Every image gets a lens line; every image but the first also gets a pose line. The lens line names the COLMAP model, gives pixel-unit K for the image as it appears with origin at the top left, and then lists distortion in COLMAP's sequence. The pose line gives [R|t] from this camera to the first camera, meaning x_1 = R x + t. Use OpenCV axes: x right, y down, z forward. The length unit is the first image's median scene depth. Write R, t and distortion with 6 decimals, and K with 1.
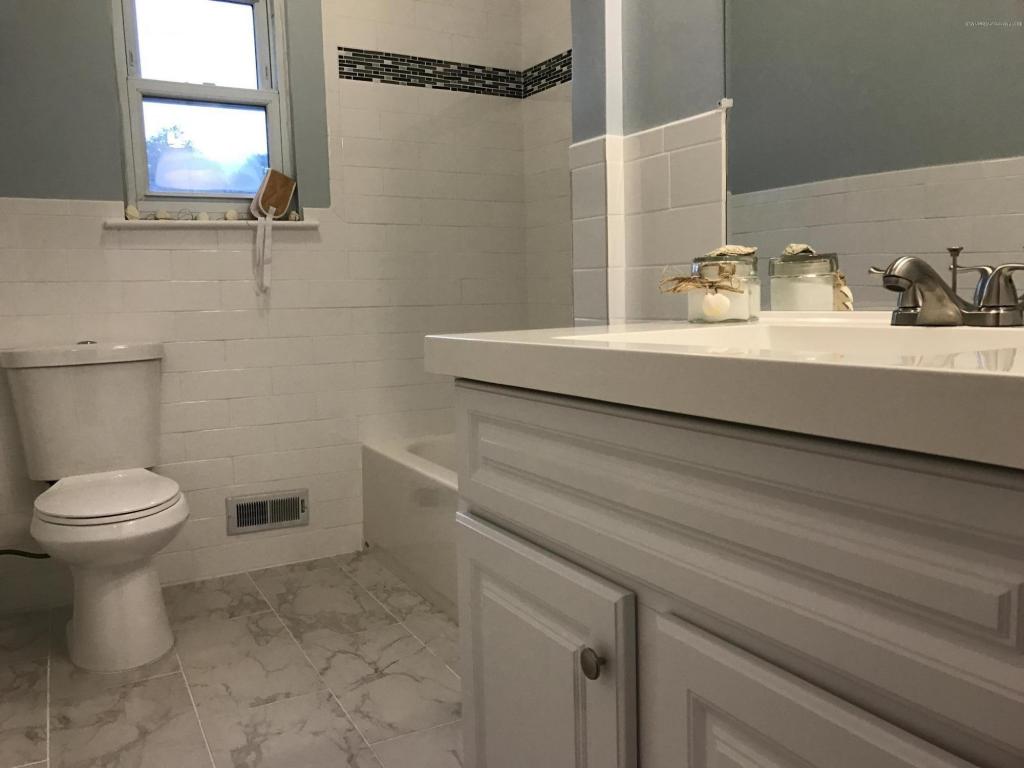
lens RADIAL K [[839.3, 0, 510.6], [0, 839.3, 382.6], [0, 0, 1]] dist [0.051075, -0.050505]
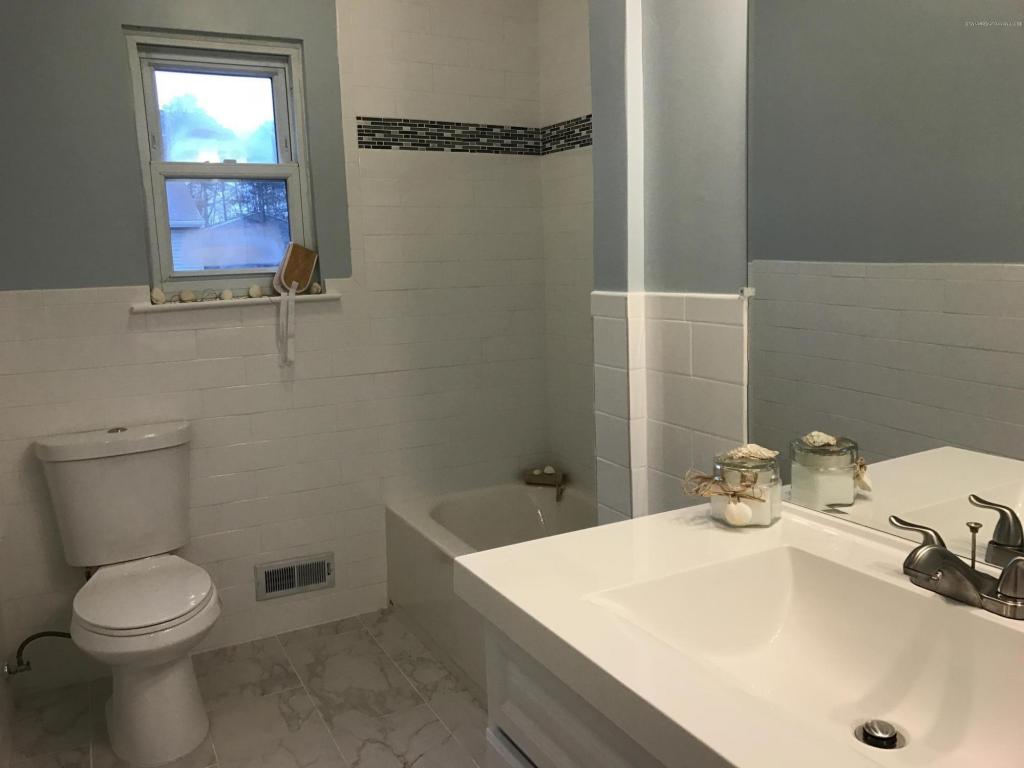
lens RADIAL K [[839.3, 0, 511.0], [0, 839.3, 381.7], [0, 0, 1]] dist [0.051075, -0.050505]
pose [[0.999808, -0.005863, -0.018719, -0.005474], [0.006736, 0.998874, 0.046958, -0.144995], [0.018422, -0.047075, 0.998721, -0.009191]]
